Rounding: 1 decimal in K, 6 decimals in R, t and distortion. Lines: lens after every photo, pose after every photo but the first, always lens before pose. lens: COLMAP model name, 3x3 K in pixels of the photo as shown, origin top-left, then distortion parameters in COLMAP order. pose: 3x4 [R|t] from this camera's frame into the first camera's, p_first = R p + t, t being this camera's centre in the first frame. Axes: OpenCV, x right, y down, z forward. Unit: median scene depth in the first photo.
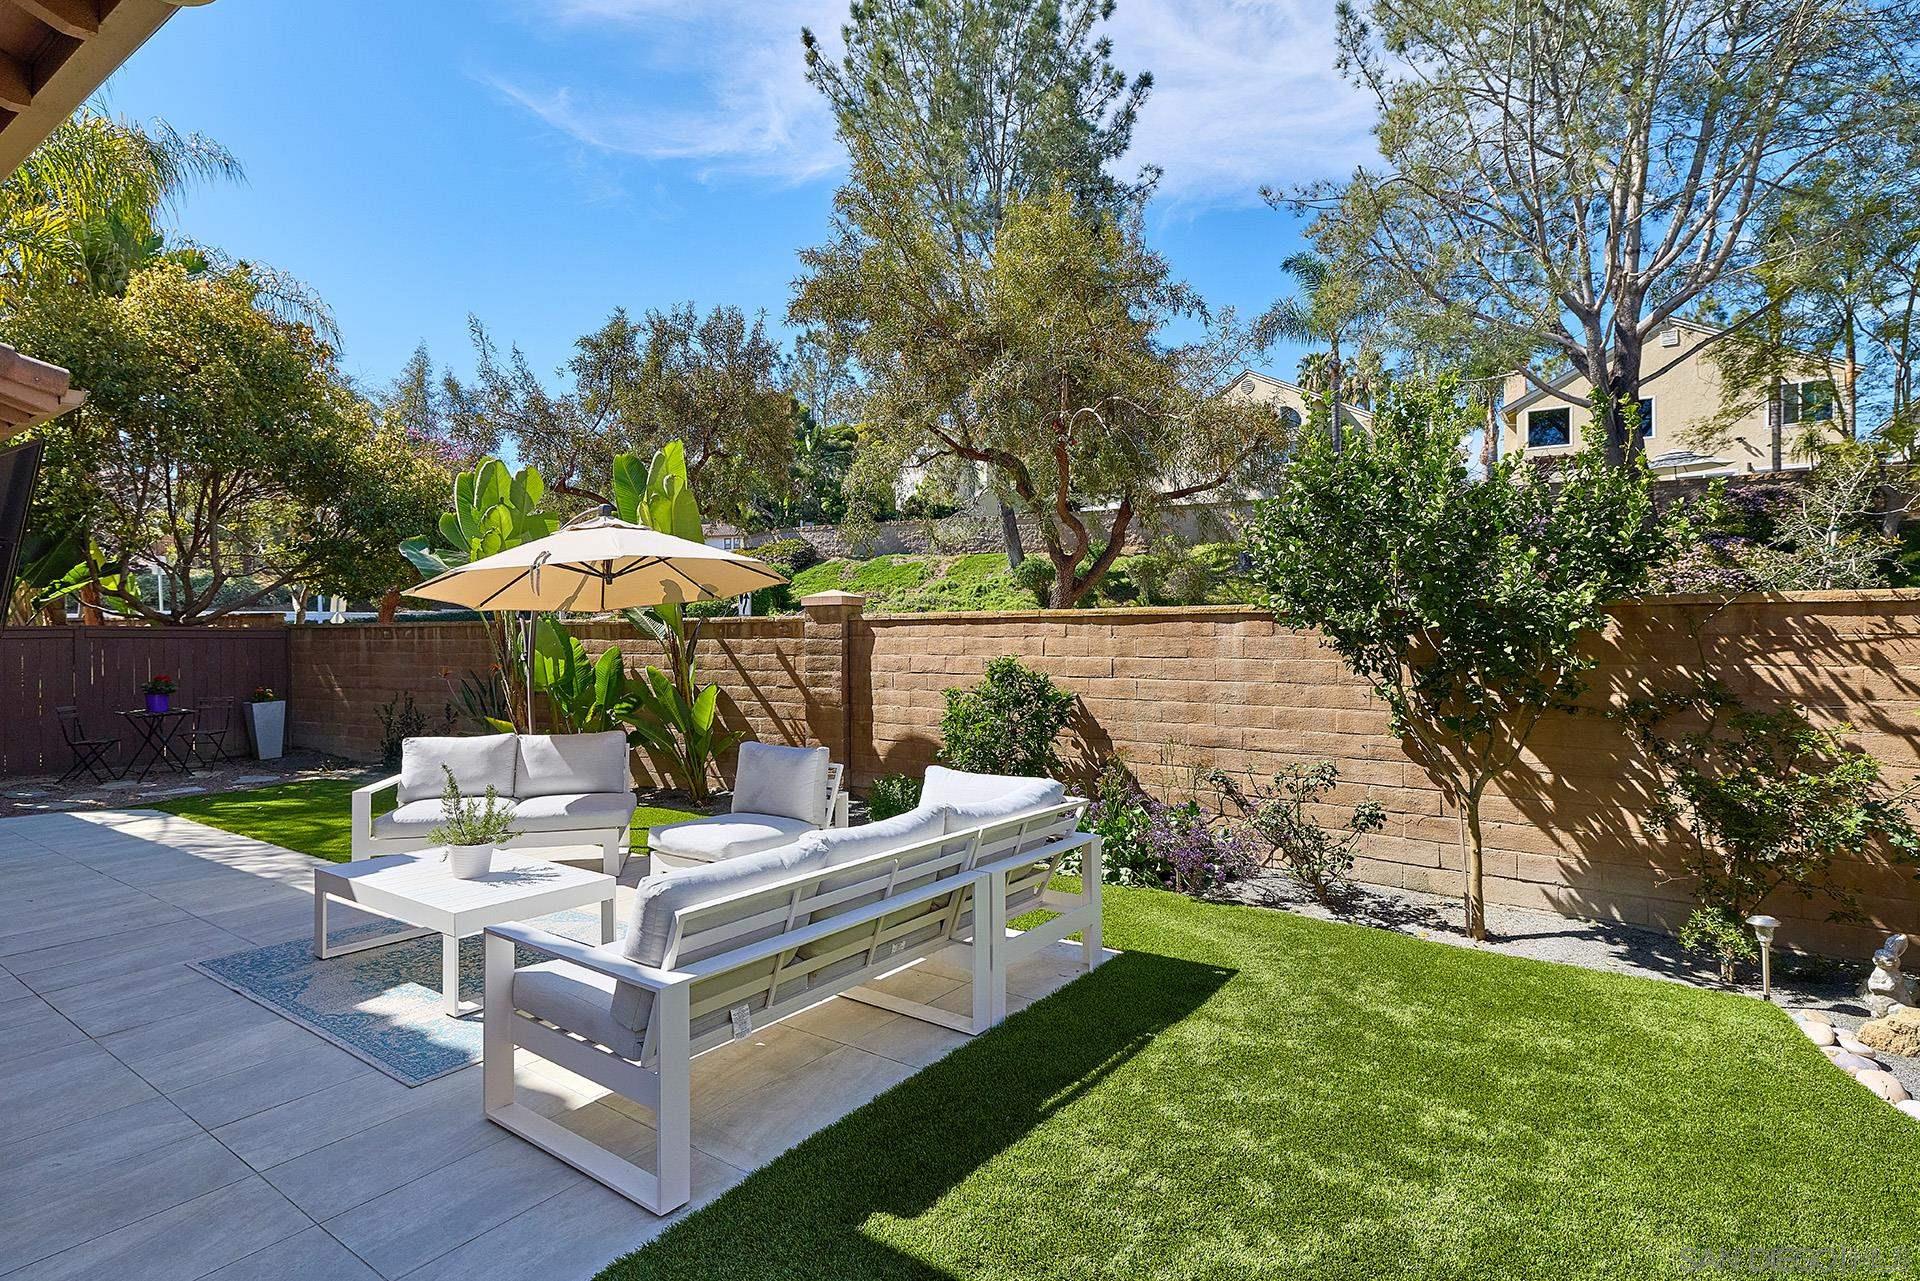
lens RADIAL K [[974.8, 0, 958.6], [0, 974.8, 632.4], [0, 0, 1]] dist [-0.003875, -0.000685]
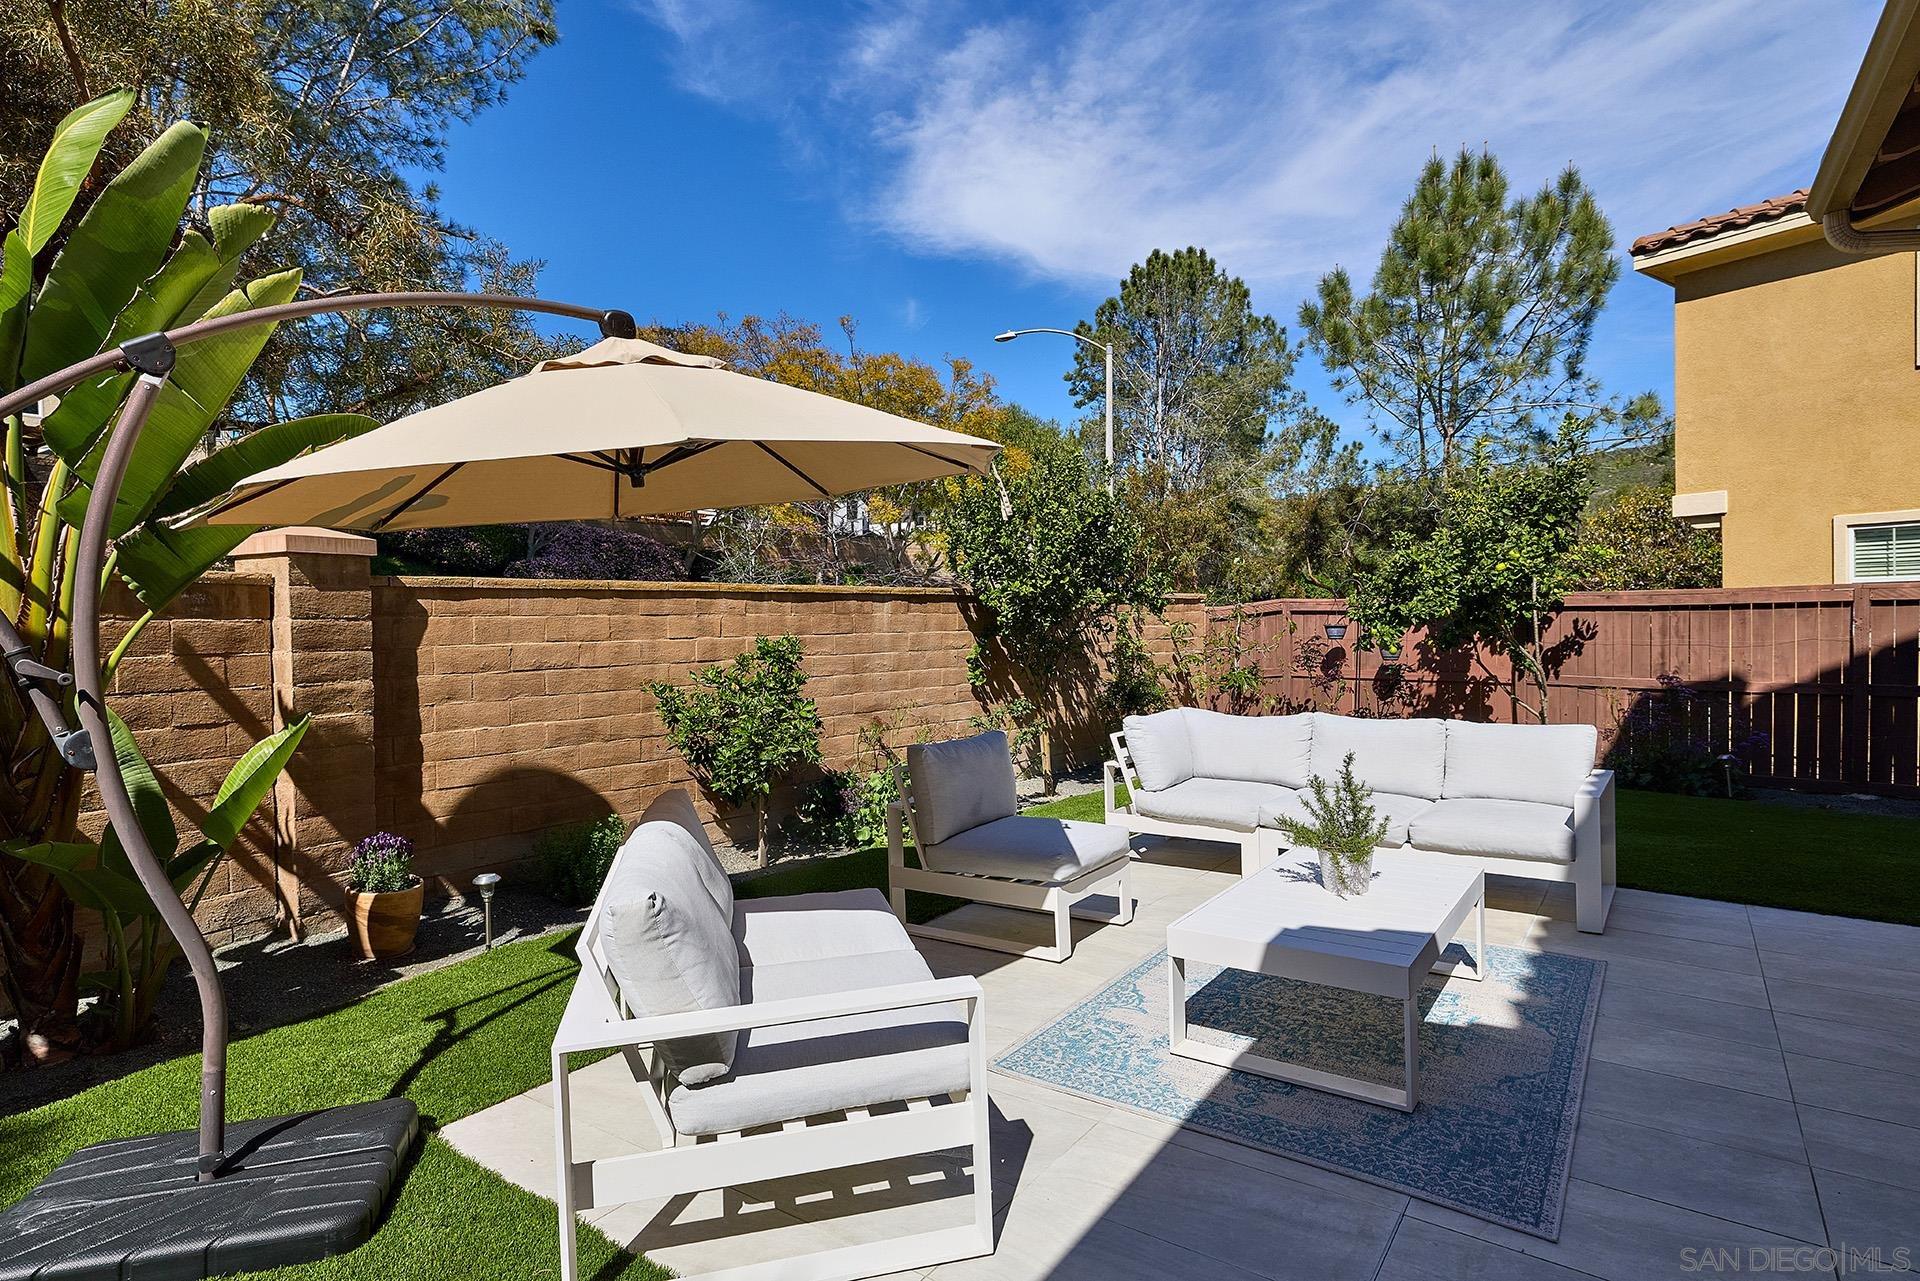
lens RADIAL K [[974.8, 0, 970.7], [0, 974.8, 647.5], [0, 0, 1]] dist [-0.003875, -0.000685]
pose [[0.001067, -0.019255, 0.999814, -0.820485], [0.016585, 0.999677, 0.019234, 0.021834], [-0.999862, 0.016561, 0.001386, 0.830815]]
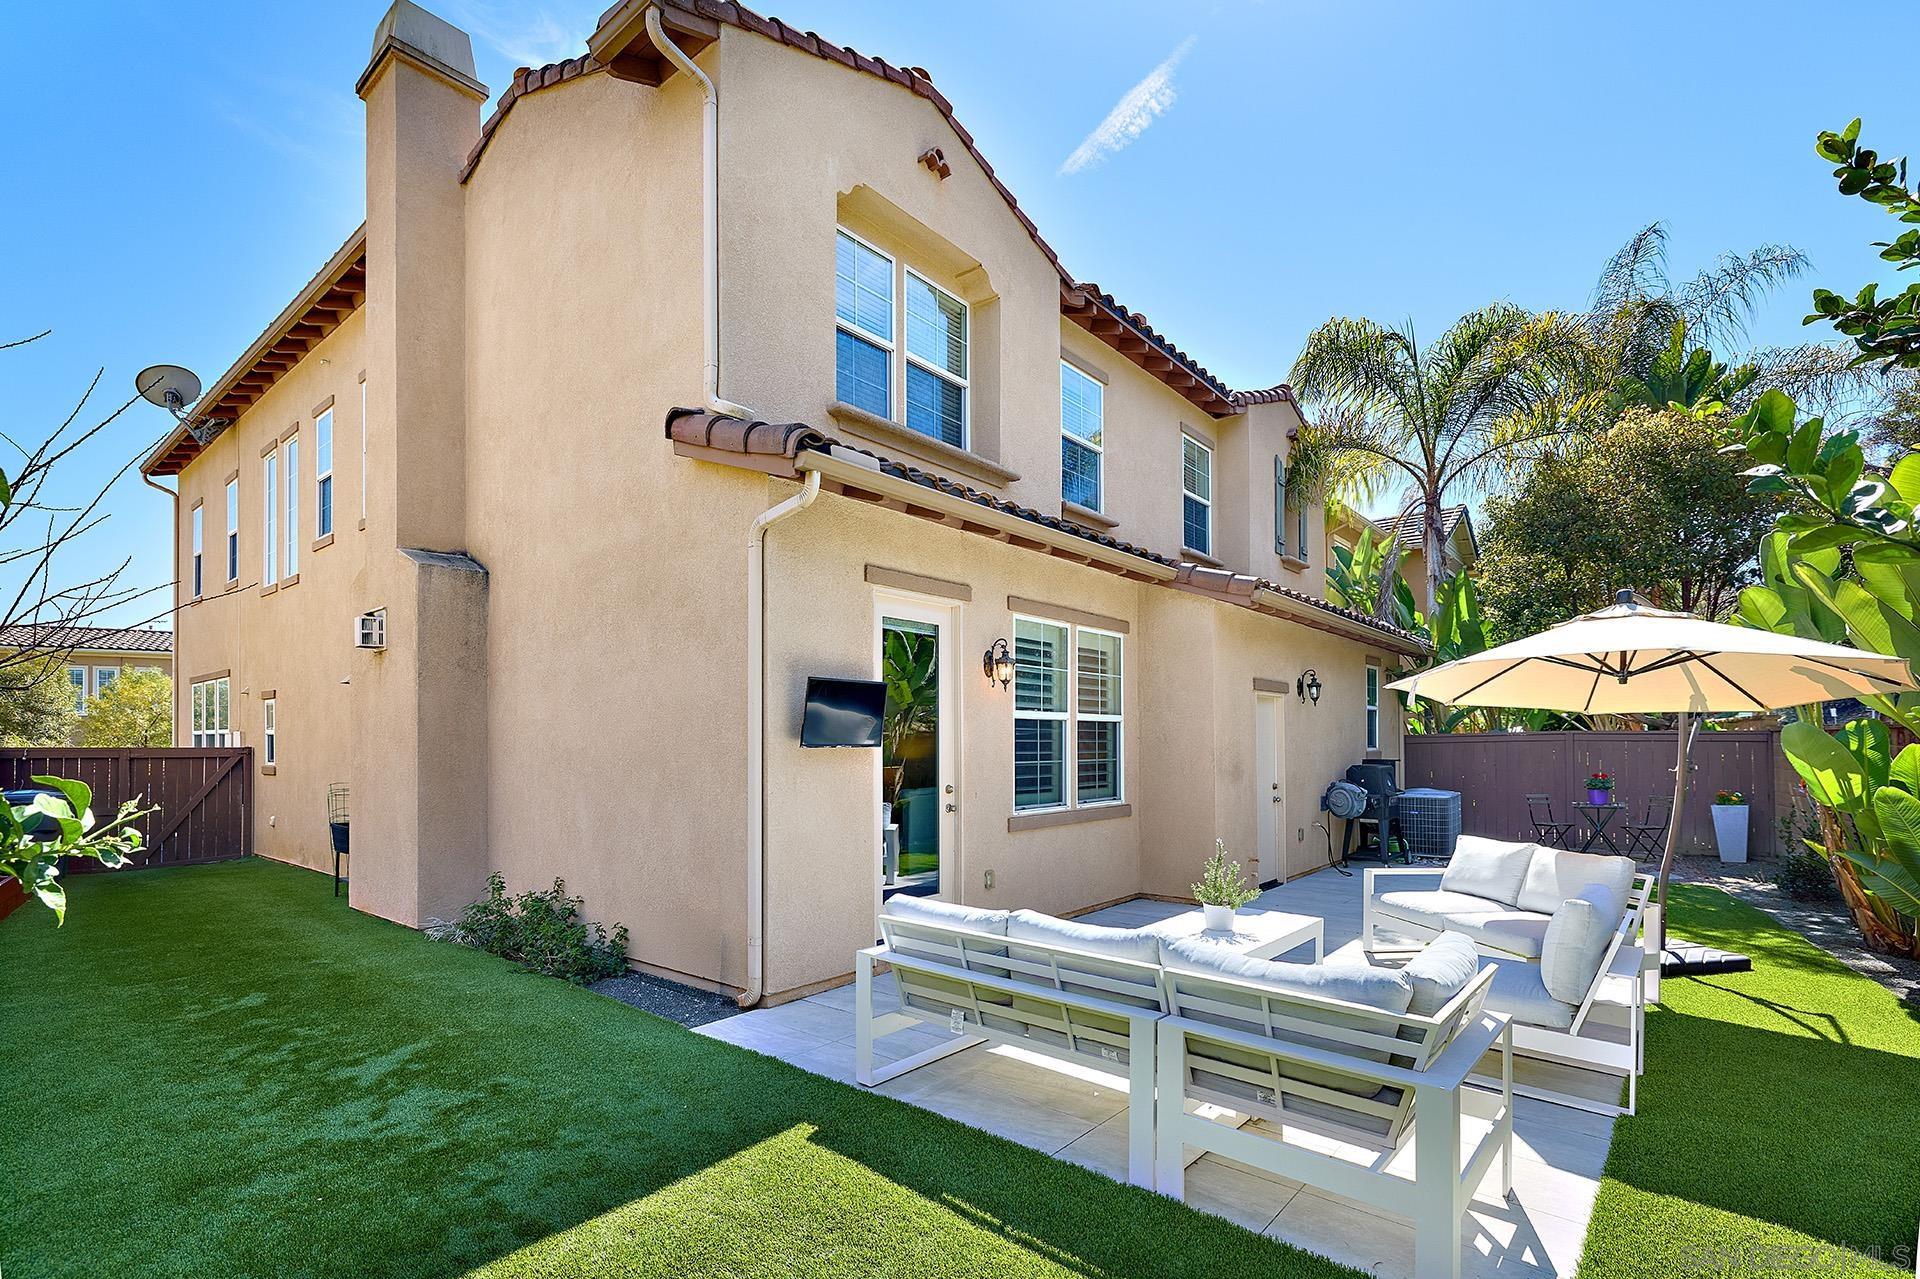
lens RADIAL K [[884.2, 0, 953.1], [0, 884.2, 735.3], [0, 0, 1]] dist [-0.001117, -0.000132]
pose [[-0.086221, 0.001113, -0.996275, 0.457737], [0.004167, 0.999991, 0.000757, -0.007936], [0.996267, -0.004086, -0.086225, 0.476113]]
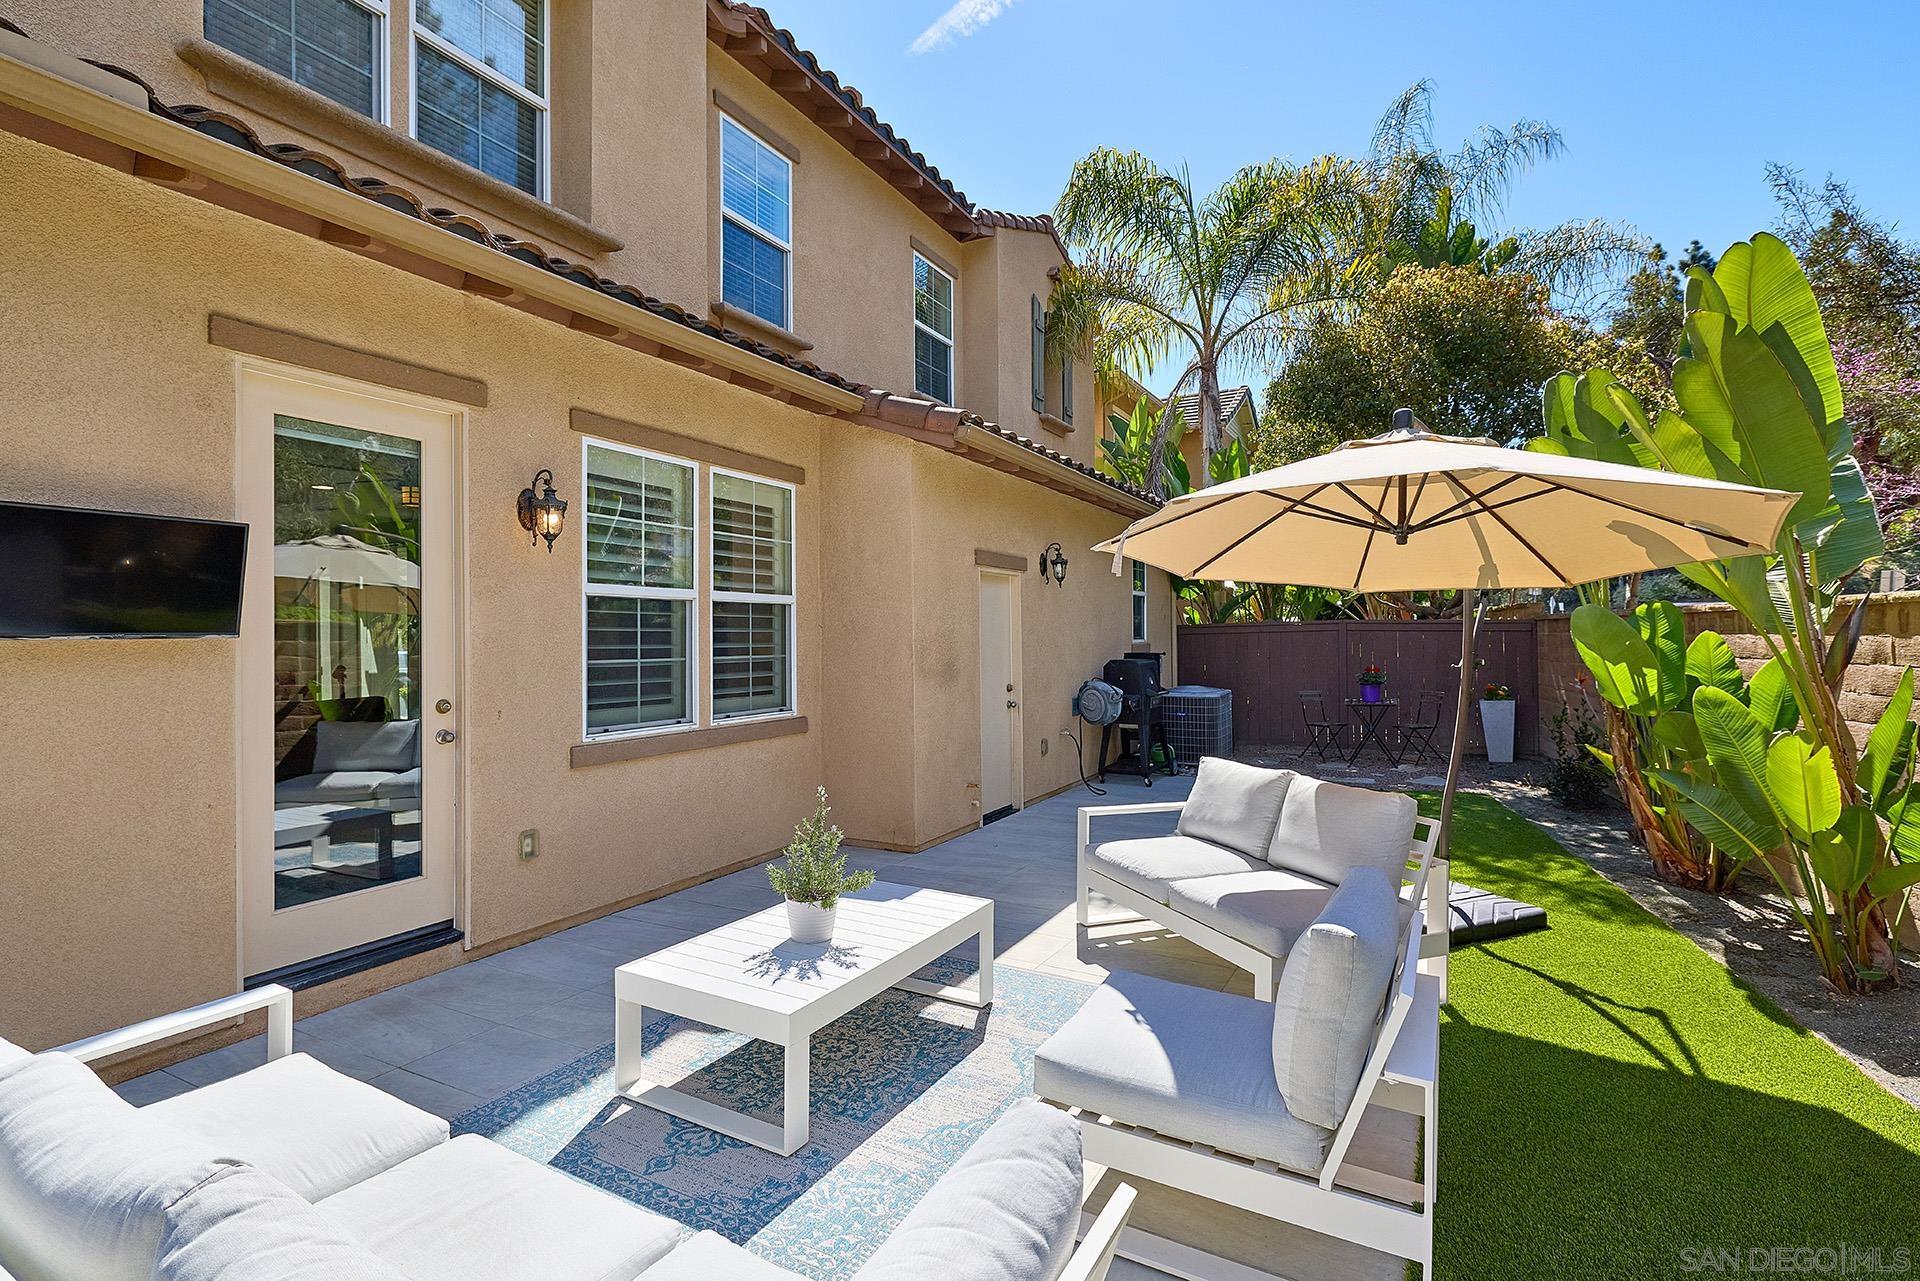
lens RADIAL K [[908.2, 0, 960.0], [0, 908.2, 630.8], [0, 0, 1]] dist [-0.003750, 0.000362]
pose [[0.118066, 0.002944, -0.993001, 0.155654], [0.004823, 0.999982, 0.003538, -0.000424], [0.992994, -0.005207, 0.118050, 0.660137]]
